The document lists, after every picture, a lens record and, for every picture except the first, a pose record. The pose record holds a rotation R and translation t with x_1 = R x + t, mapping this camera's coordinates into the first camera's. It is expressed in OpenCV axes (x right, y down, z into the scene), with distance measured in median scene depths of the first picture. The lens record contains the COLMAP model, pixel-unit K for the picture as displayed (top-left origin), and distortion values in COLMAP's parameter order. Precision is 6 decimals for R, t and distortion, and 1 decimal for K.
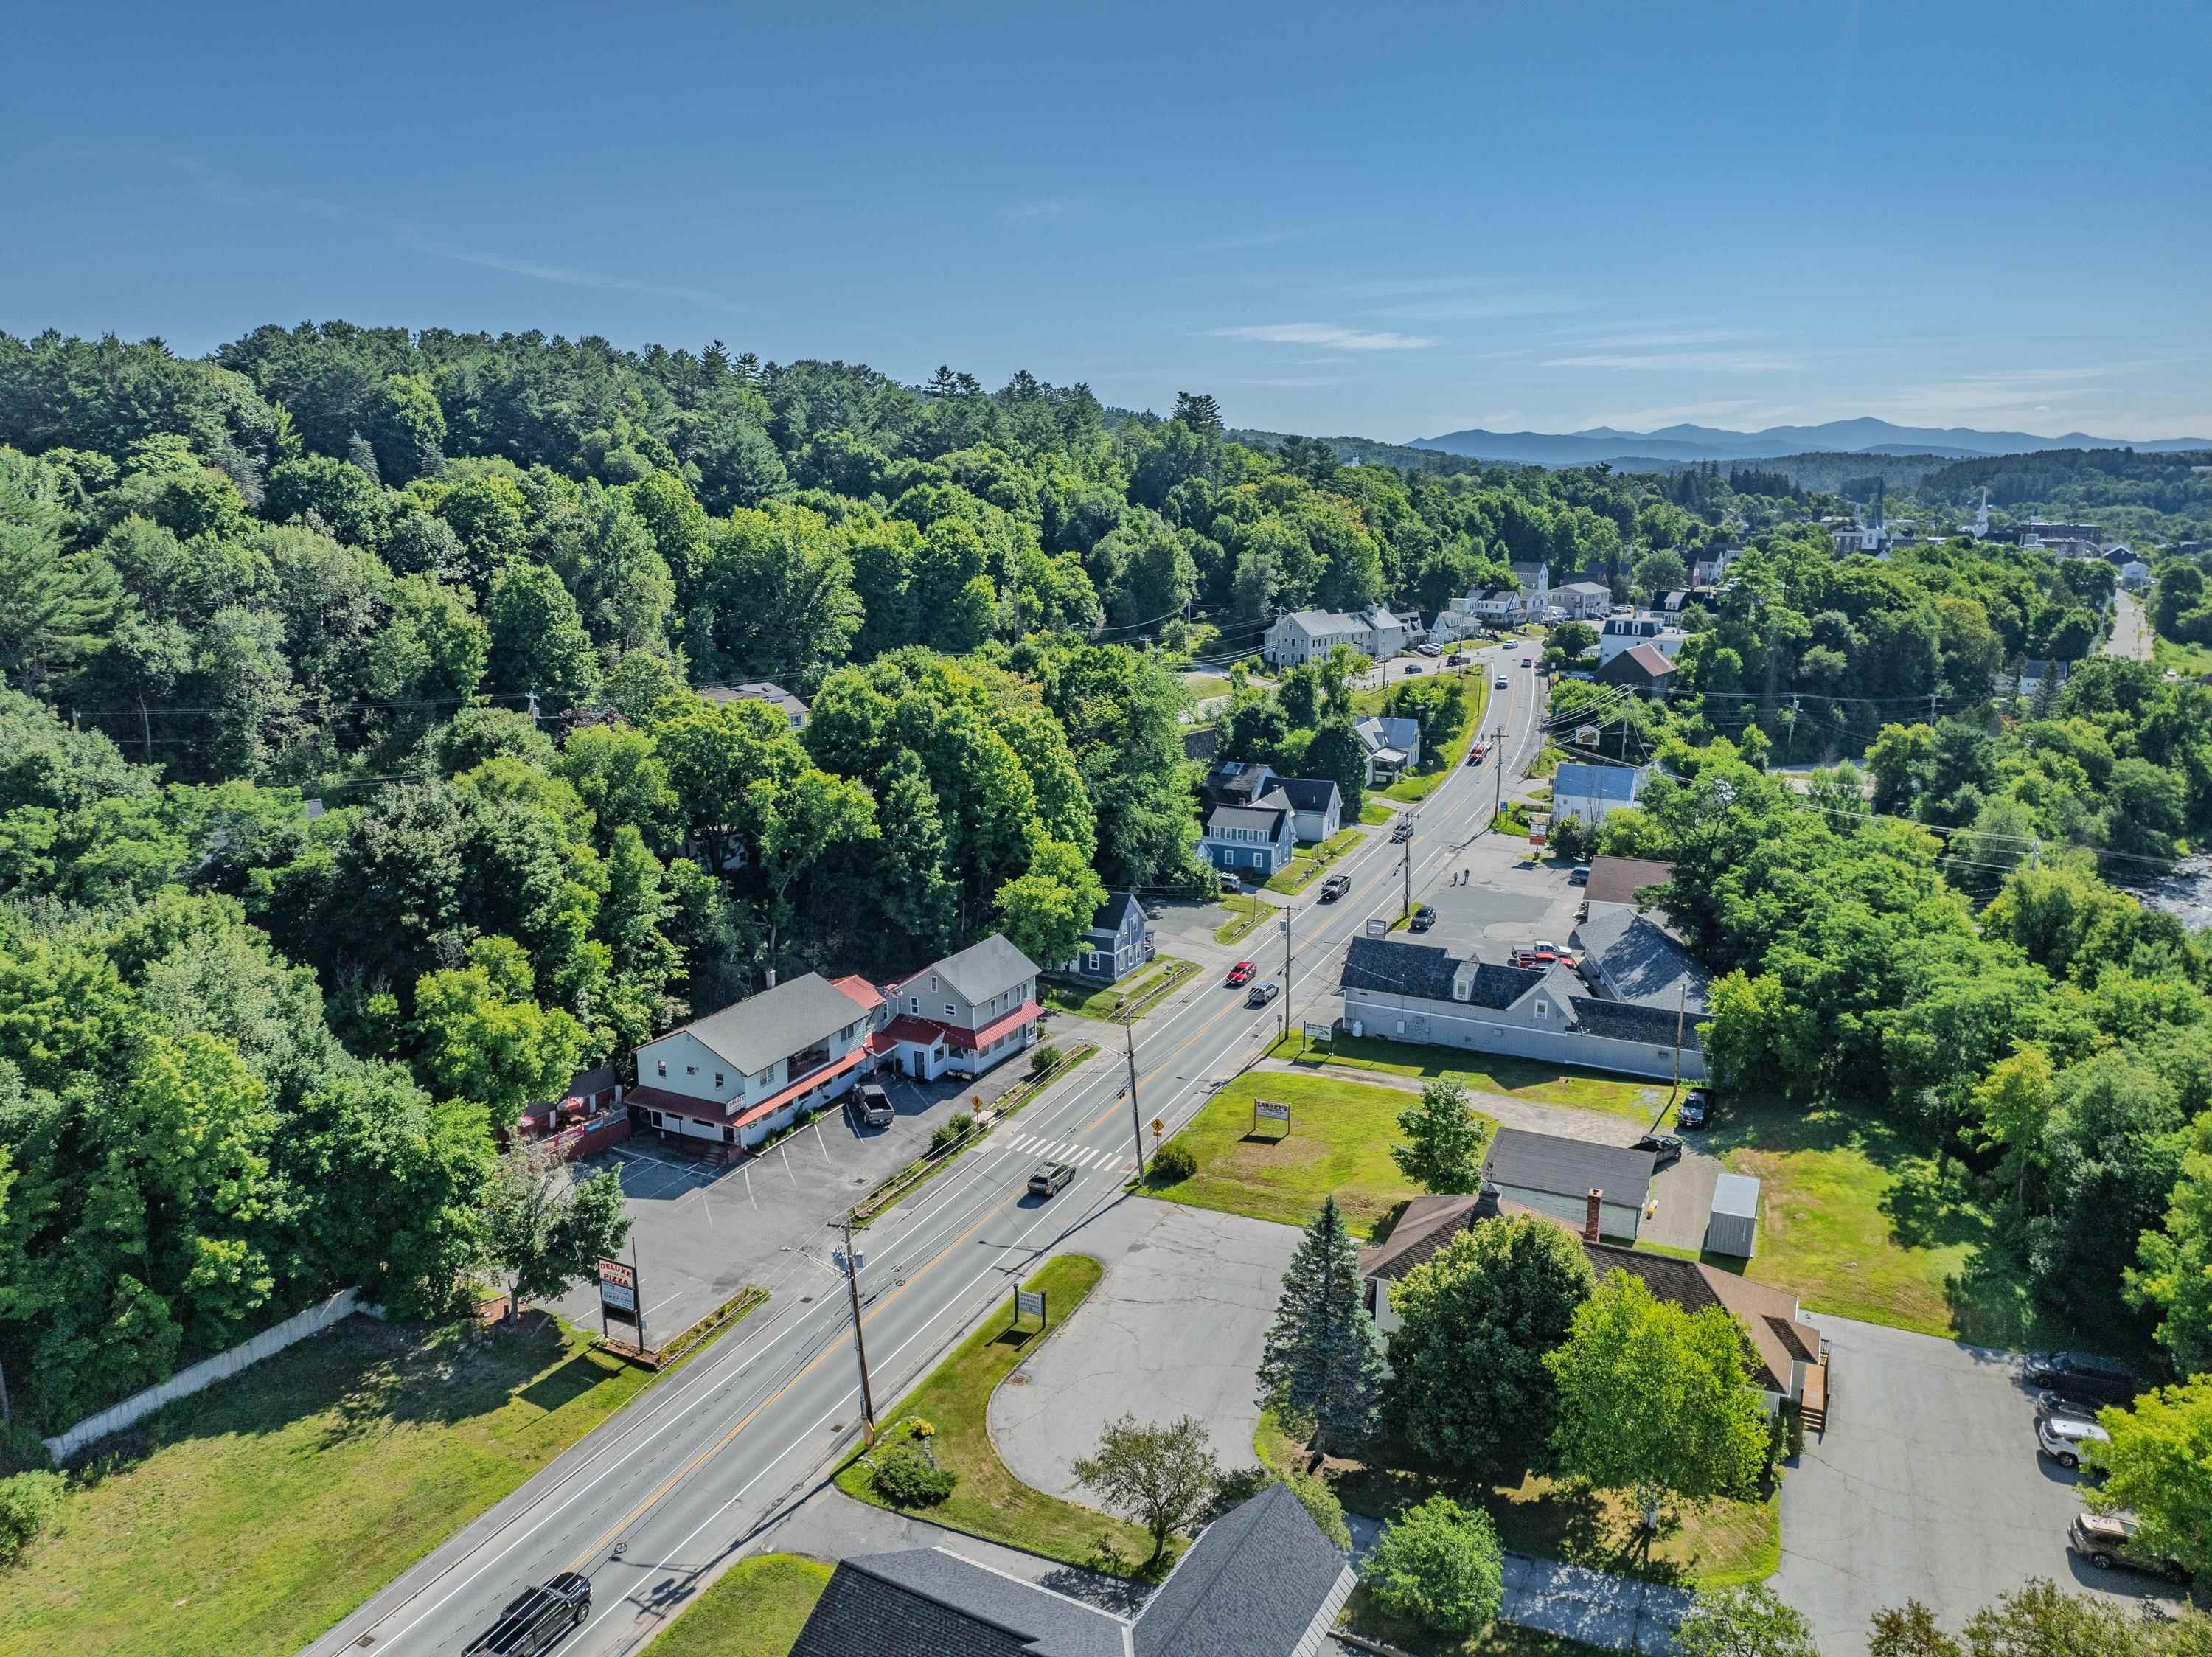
lens RADIAL K [[1556.6, 0, 1106.0], [0, 1556.6, 828.5], [0, 0, 1]] dist [-0.011343, -0.054205]
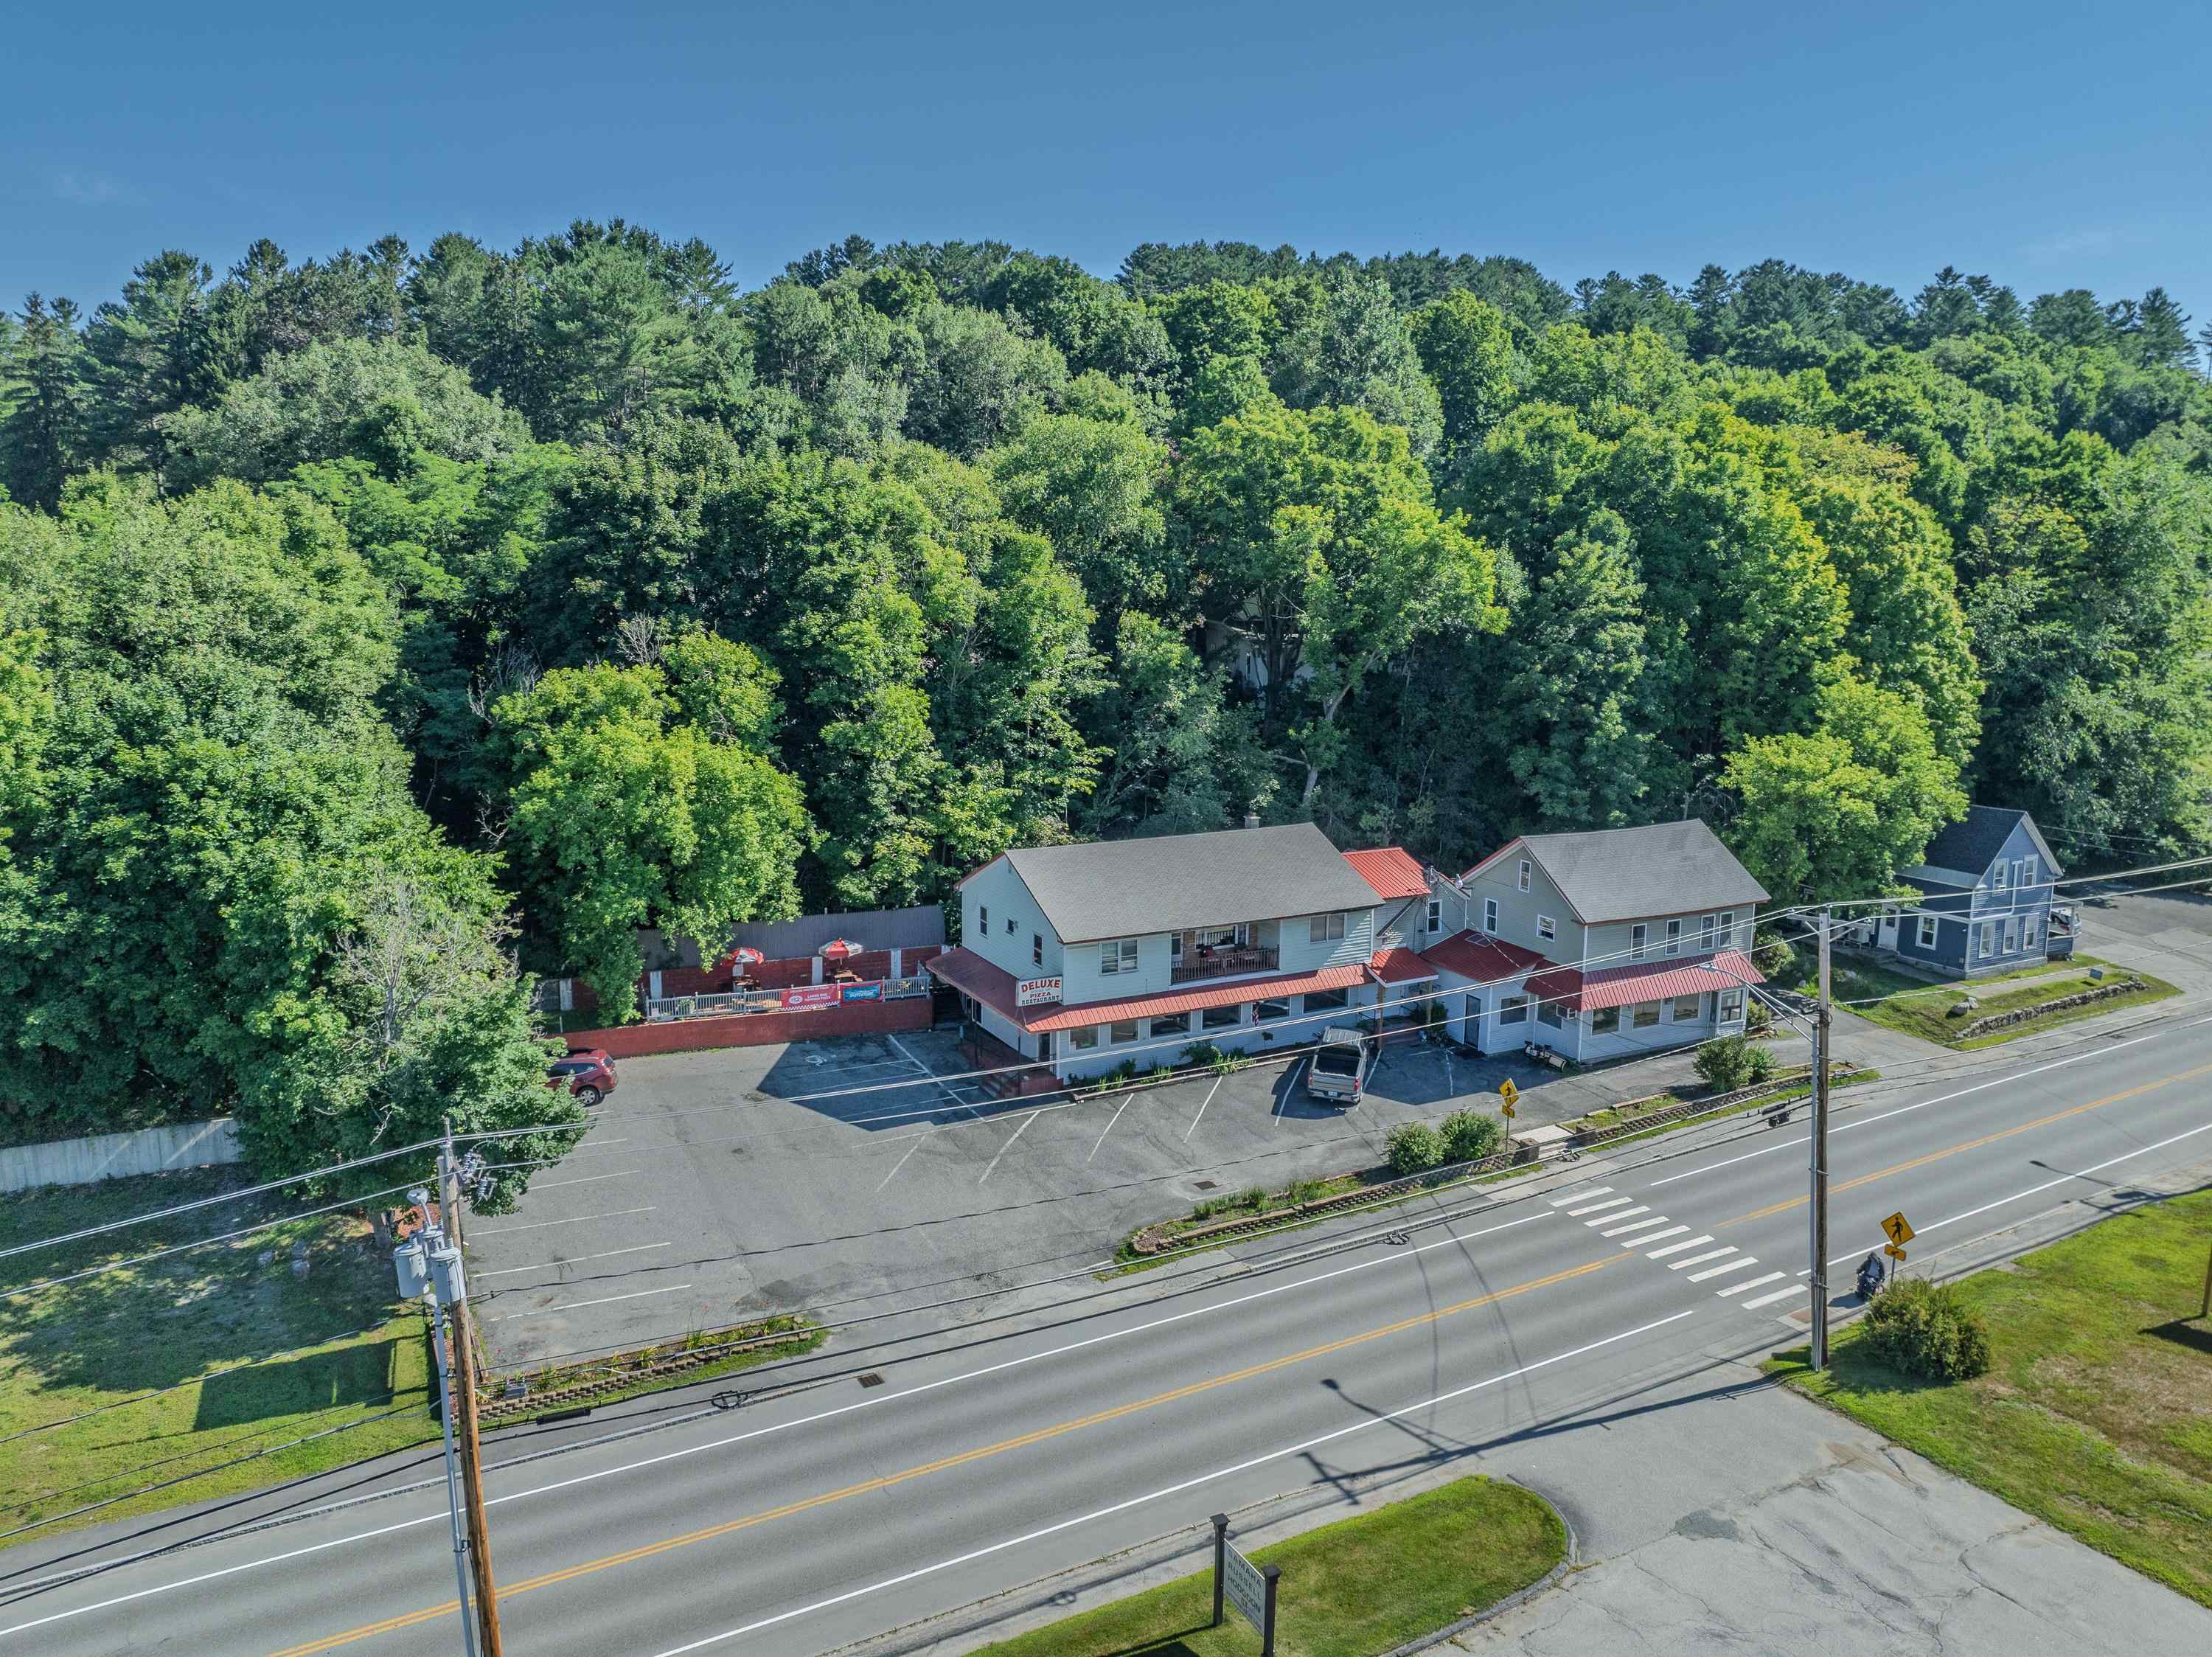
lens RADIAL K [[1561.2, 0, 1106.0], [0, 1561.2, 828.5], [0, 0, 1]] dist [-0.031320, -0.009282]
pose [[0.812073, 0.109273, -0.573234, 0.080719], [-0.132919, 0.991127, 0.000635, 0.113594], [0.568217, 0.075678, 0.819392, 0.544672]]
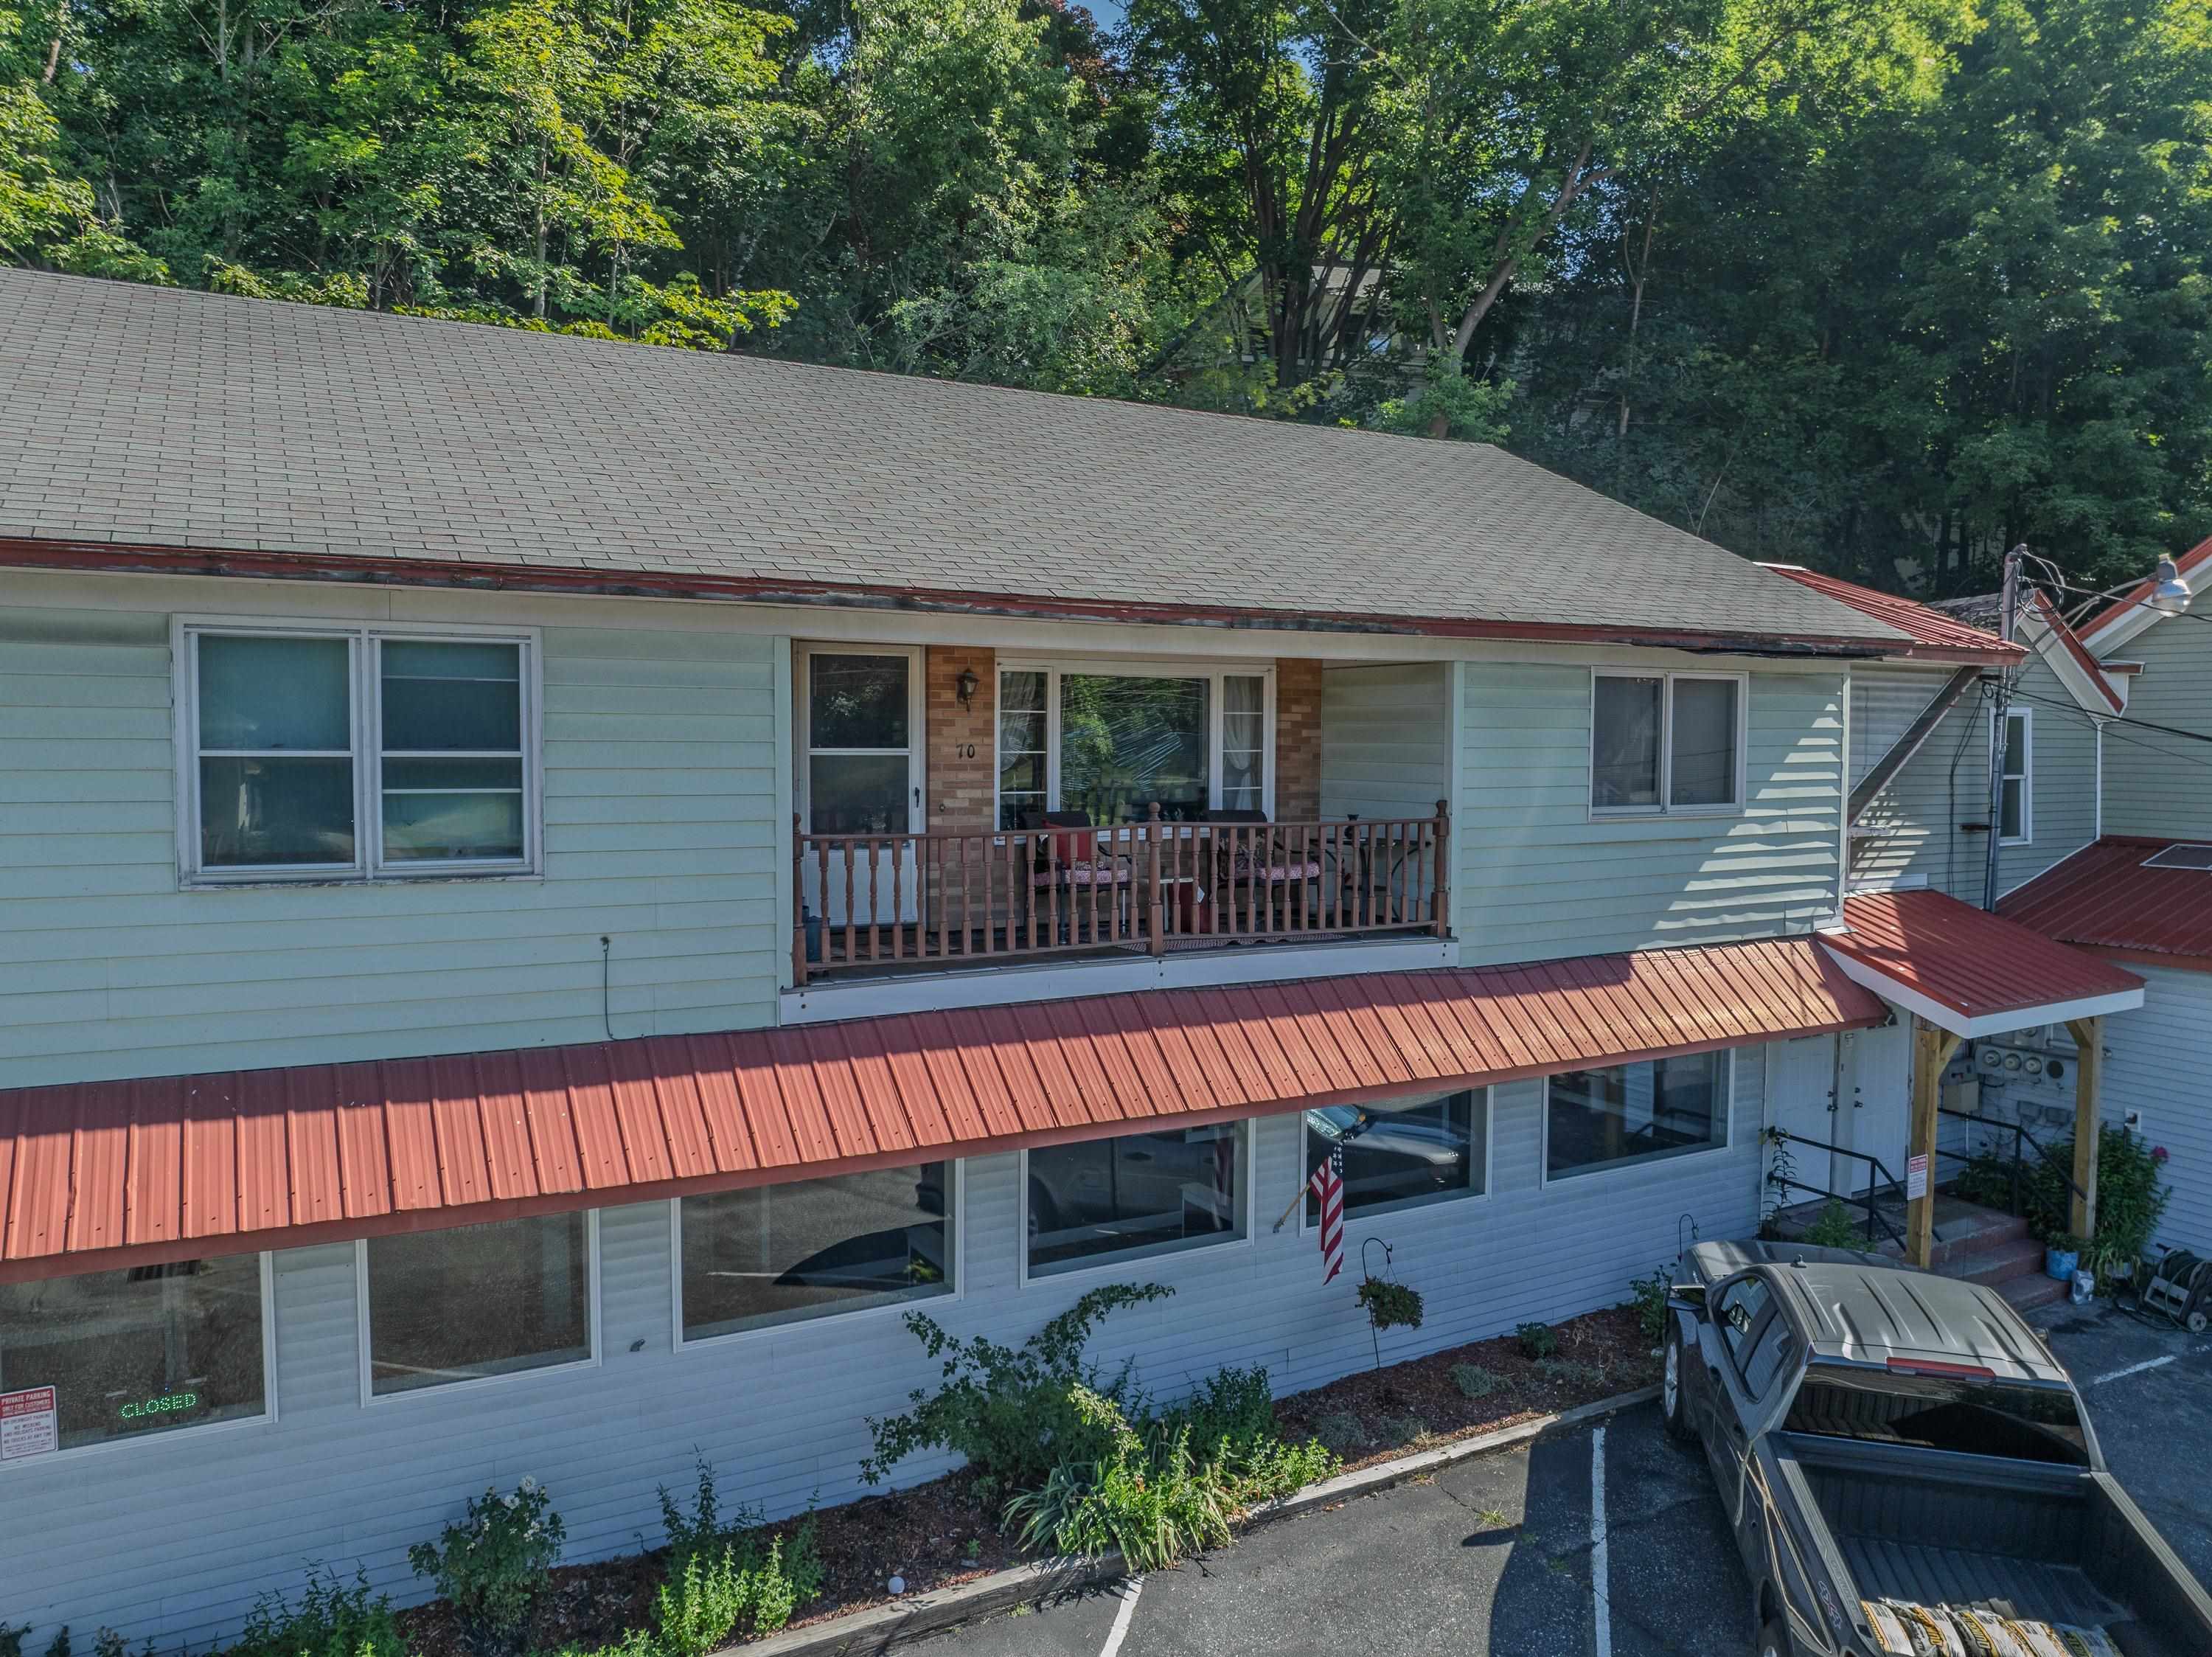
lens RADIAL K [[1561.2, 0, 1106.0], [0, 1561.2, 828.5], [0, 0, 1]] dist [-0.031320, -0.009282]
pose [[0.823779, 0.034203, -0.565879, -0.145958], [-0.124317, 0.984782, -0.121452, 0.164549], [0.553113, 0.170398, 0.815494, 0.946569]]
